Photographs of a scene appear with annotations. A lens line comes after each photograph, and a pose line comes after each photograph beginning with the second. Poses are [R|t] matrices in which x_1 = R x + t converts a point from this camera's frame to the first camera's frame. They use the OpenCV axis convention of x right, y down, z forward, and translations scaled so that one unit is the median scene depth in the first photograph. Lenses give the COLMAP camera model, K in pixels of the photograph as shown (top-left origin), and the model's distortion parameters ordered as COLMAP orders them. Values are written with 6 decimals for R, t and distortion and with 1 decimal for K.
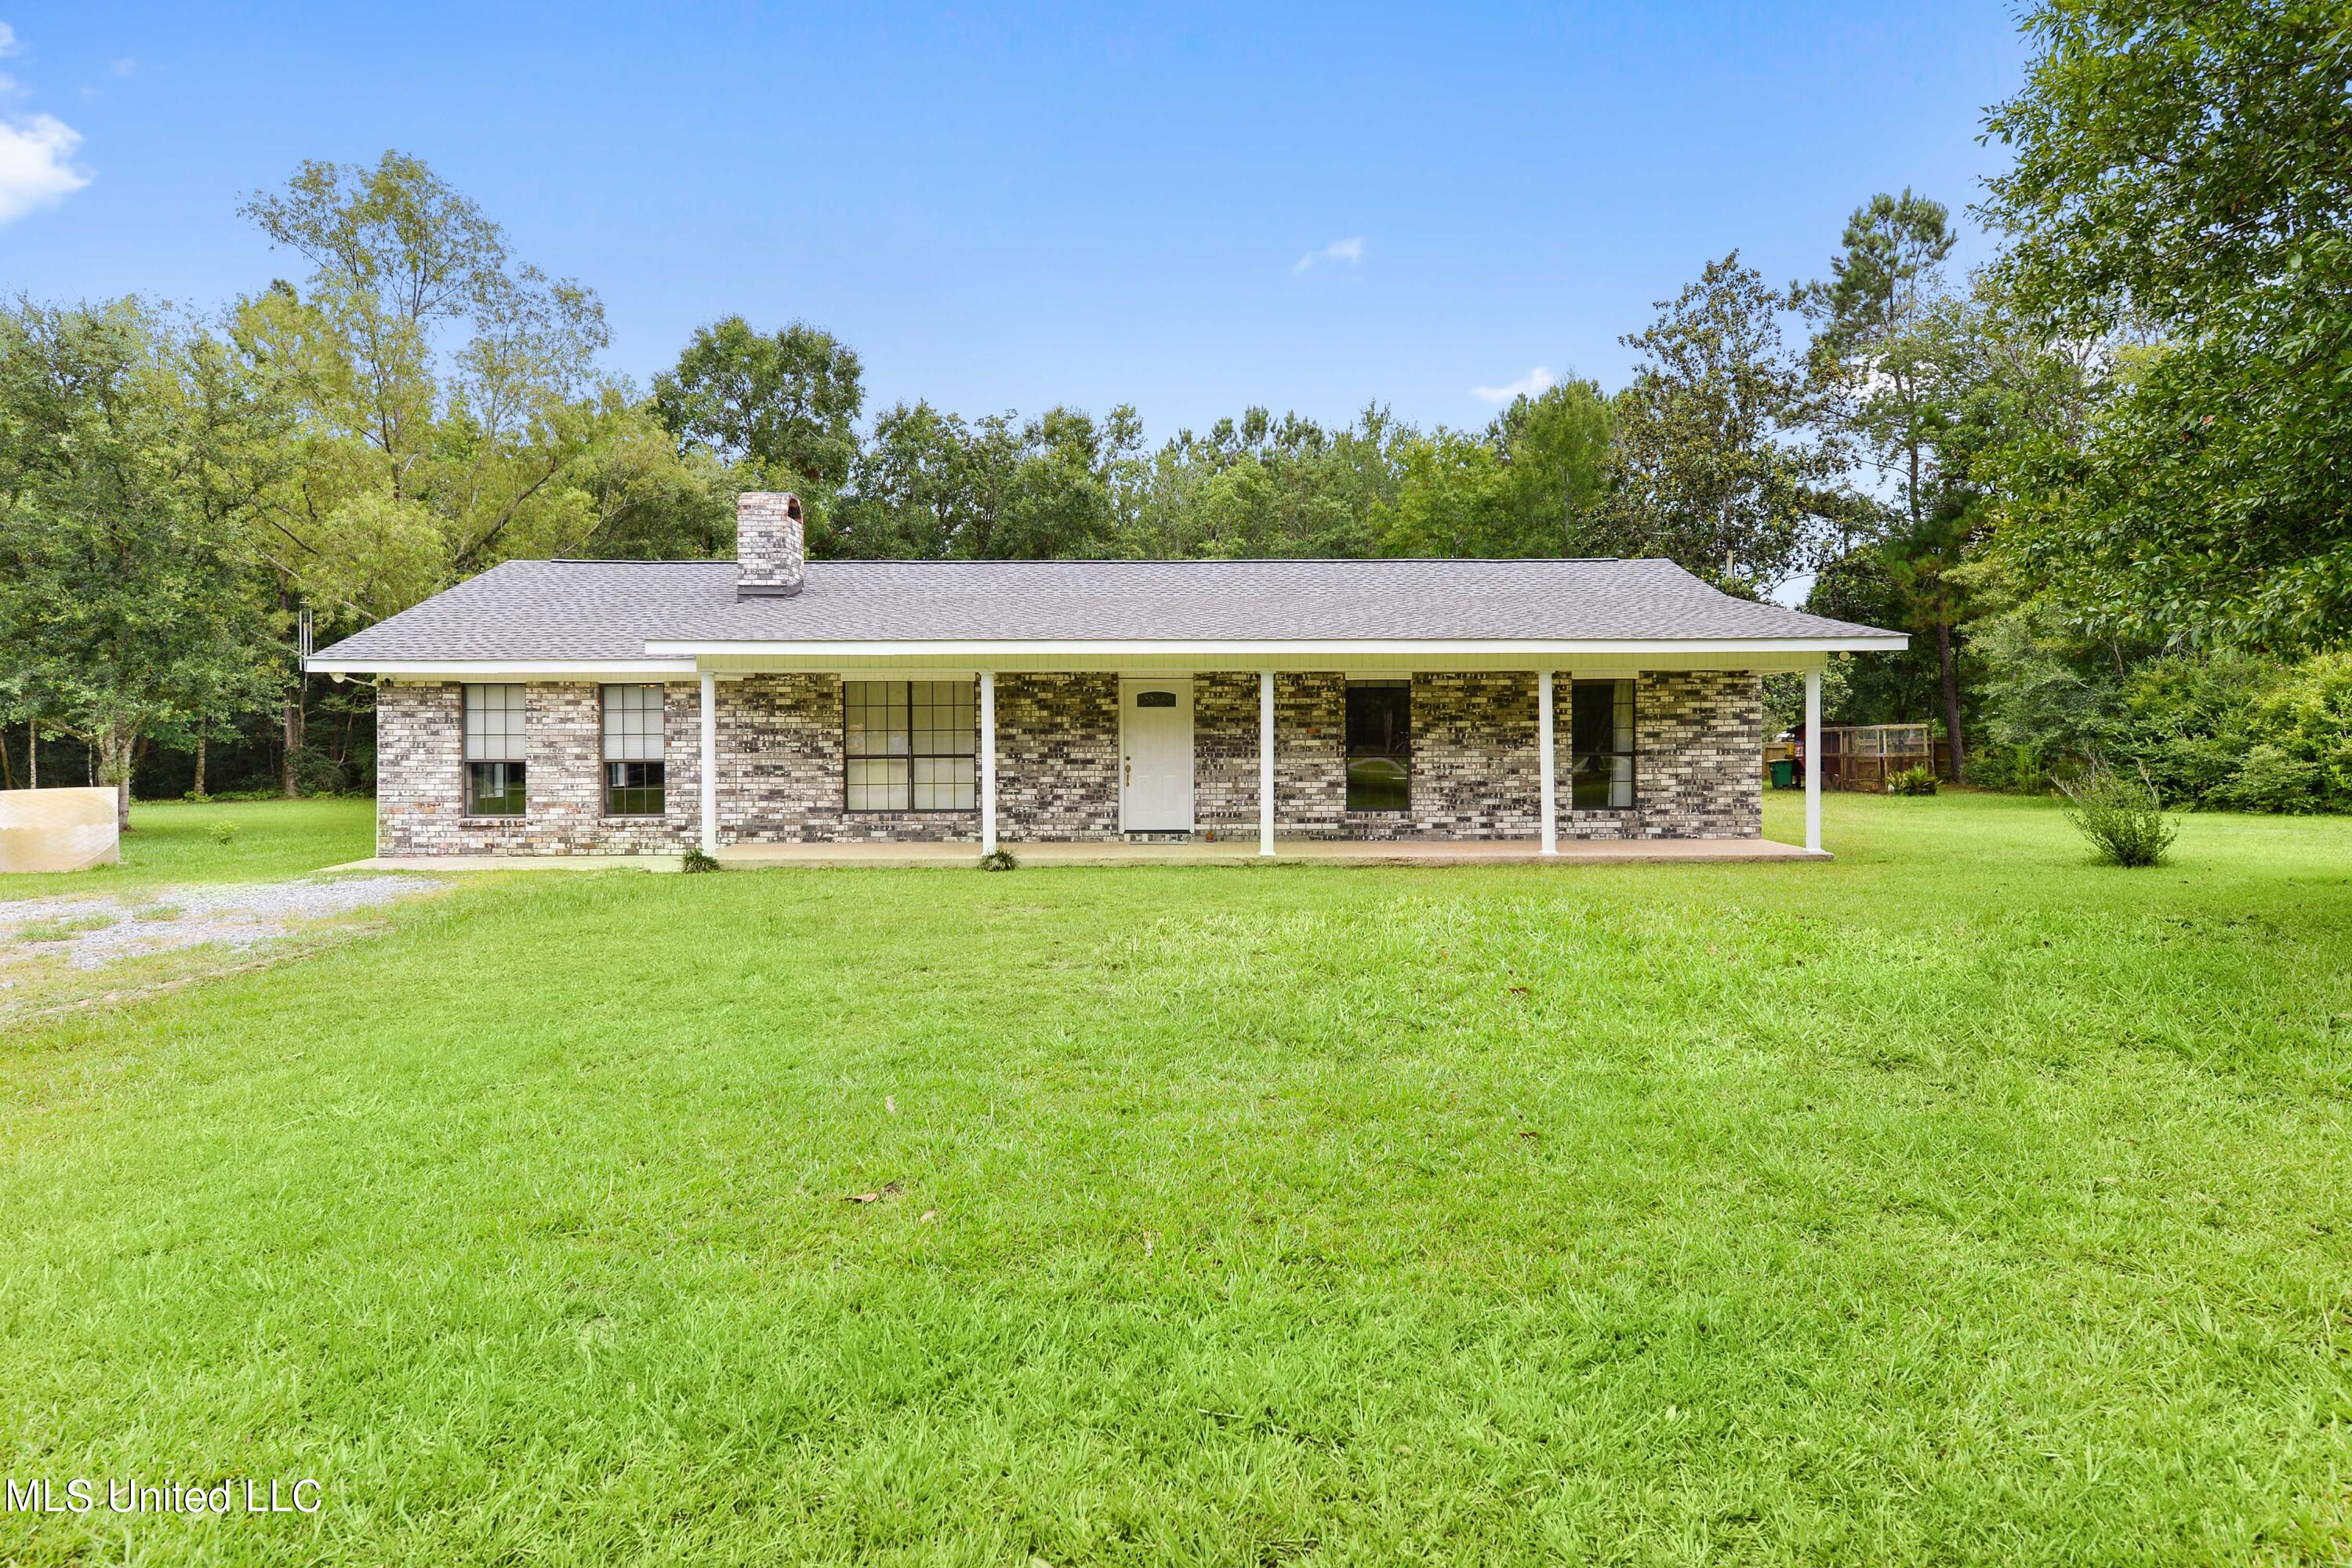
lens RADIAL K [[1262.1, 0, 1175.5], [0, 1262.1, 765.2], [0, 0, 1]] dist [0.014711, 0.000347]
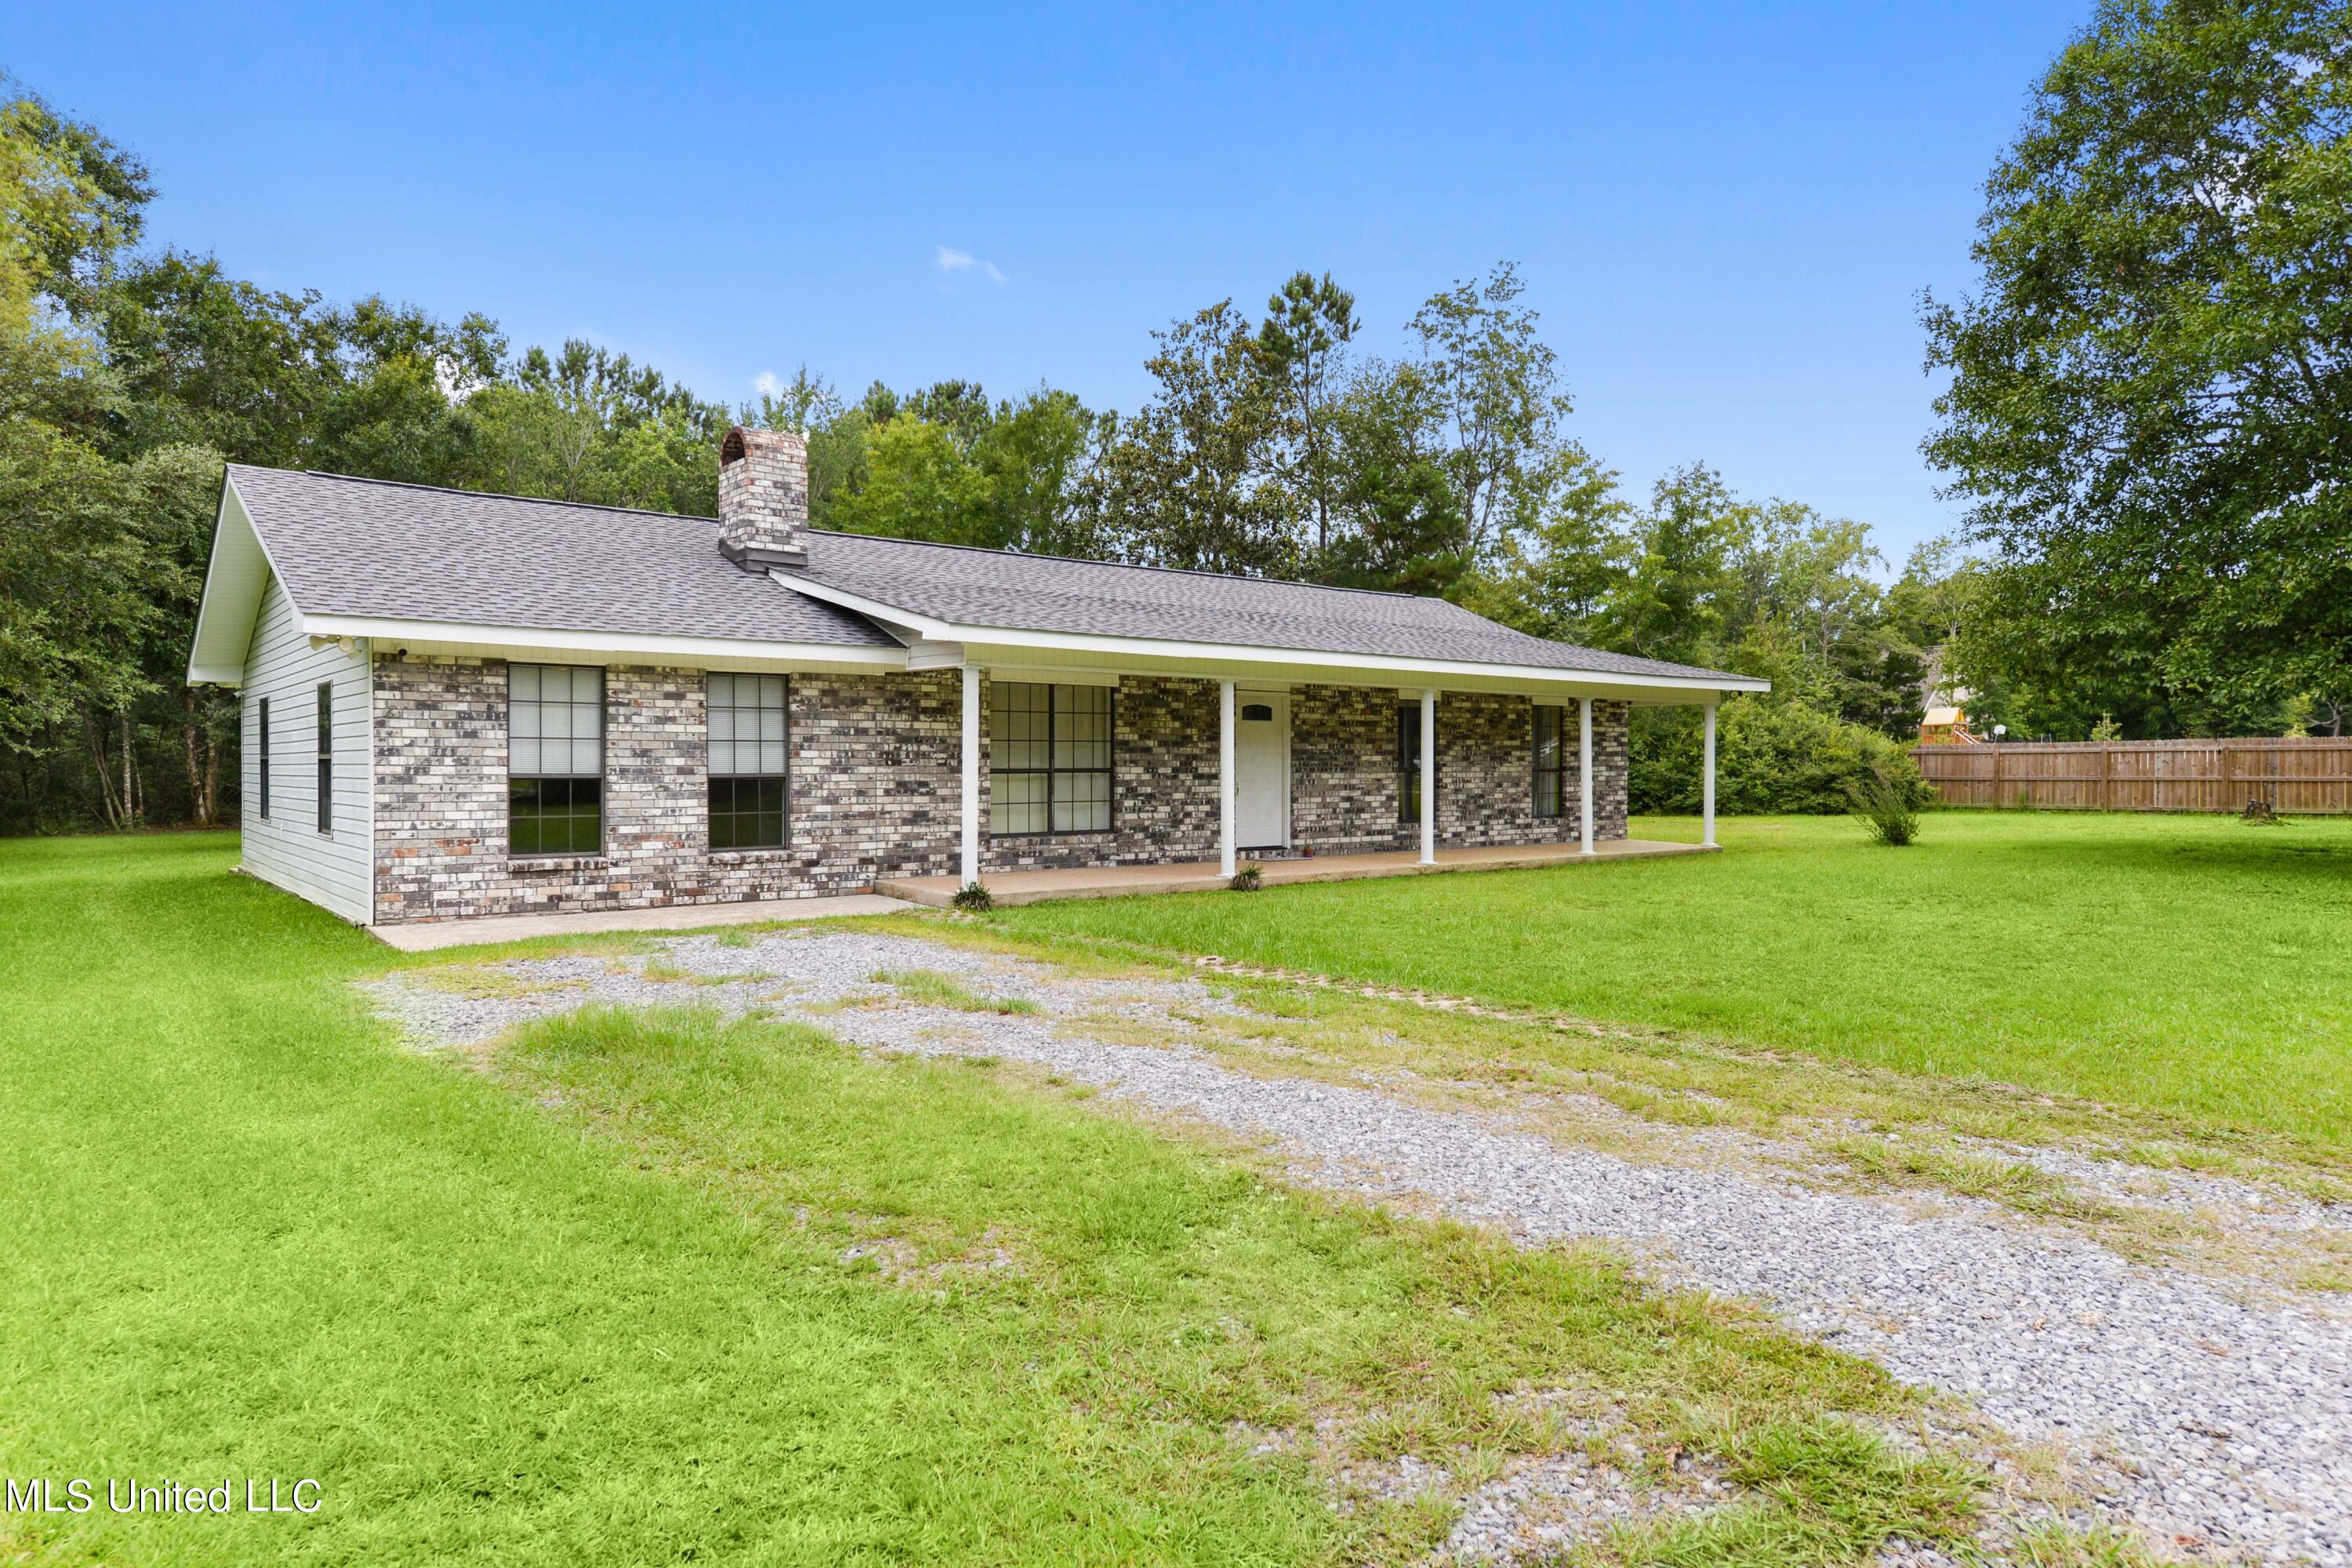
lens RADIAL K [[1471.1, 0, 1175.4], [0, 1471.1, 786.2], [0, 0, 1]] dist [0.002966, -0.000025]
pose [[0.777286, -0.004737, 0.629130, -0.783333], [0.007856, 0.999967, -0.002176, 0.006550], [-0.629099, 0.006634, 0.777297, 0.161638]]
